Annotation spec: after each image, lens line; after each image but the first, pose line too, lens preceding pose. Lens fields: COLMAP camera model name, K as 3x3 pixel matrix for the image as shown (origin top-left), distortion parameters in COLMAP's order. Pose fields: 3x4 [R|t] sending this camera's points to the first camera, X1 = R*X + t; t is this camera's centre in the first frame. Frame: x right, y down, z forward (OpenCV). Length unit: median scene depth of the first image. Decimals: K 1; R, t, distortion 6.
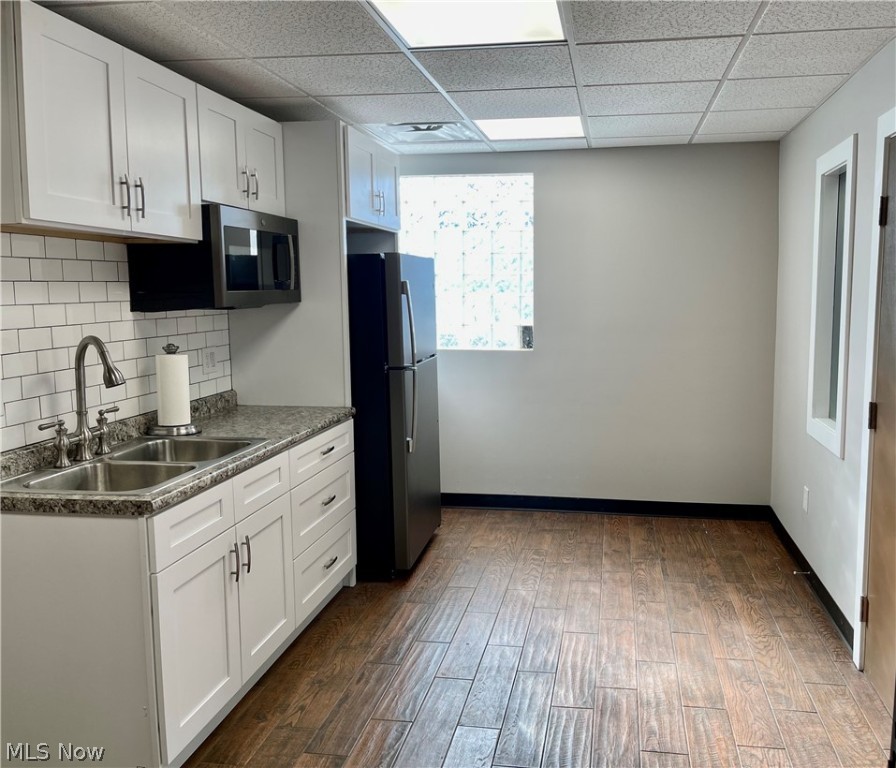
lens RADIAL K [[777.3, 0, 453.0], [0, 777.3, 383.5], [0, 0, 1]] dist [-0.014508, 0.016031]
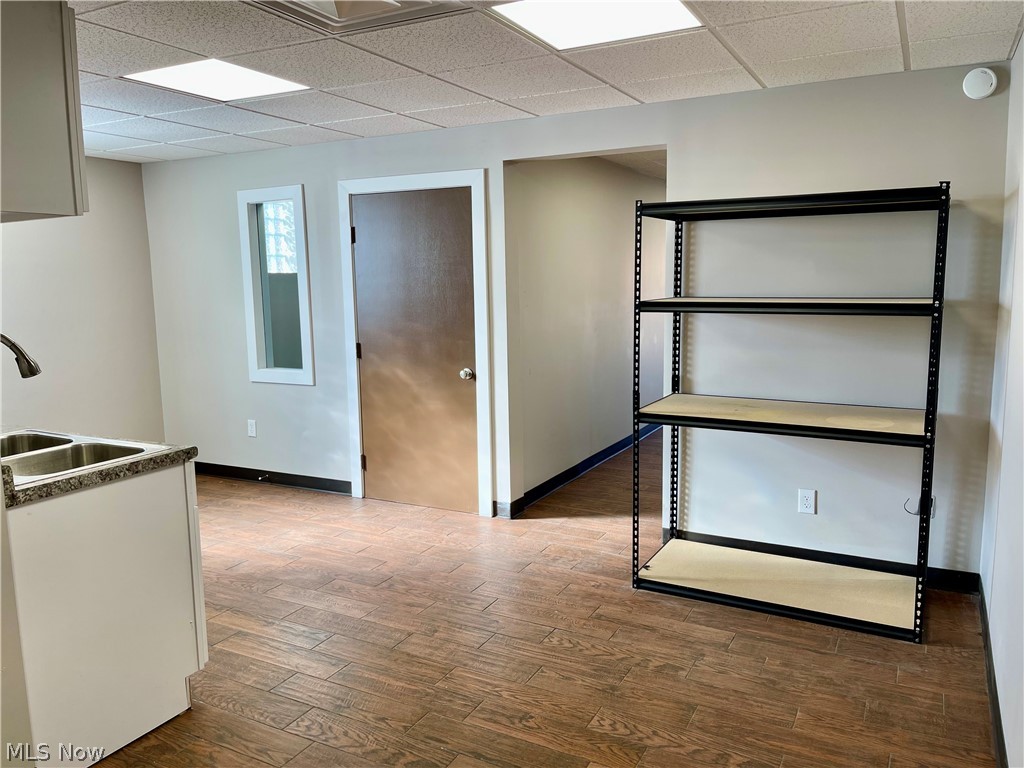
lens RADIAL K [[767.3, 0, 513.6], [0, 767.3, 385.8], [0, 0, 1]] dist [0.045779, -0.053127]
pose [[0.336014, -0.128070, 0.933109, -1.165850], [0.130251, 0.987511, 0.088633, 0.008955], [-0.932807, 0.091756, 0.348499, 0.060714]]
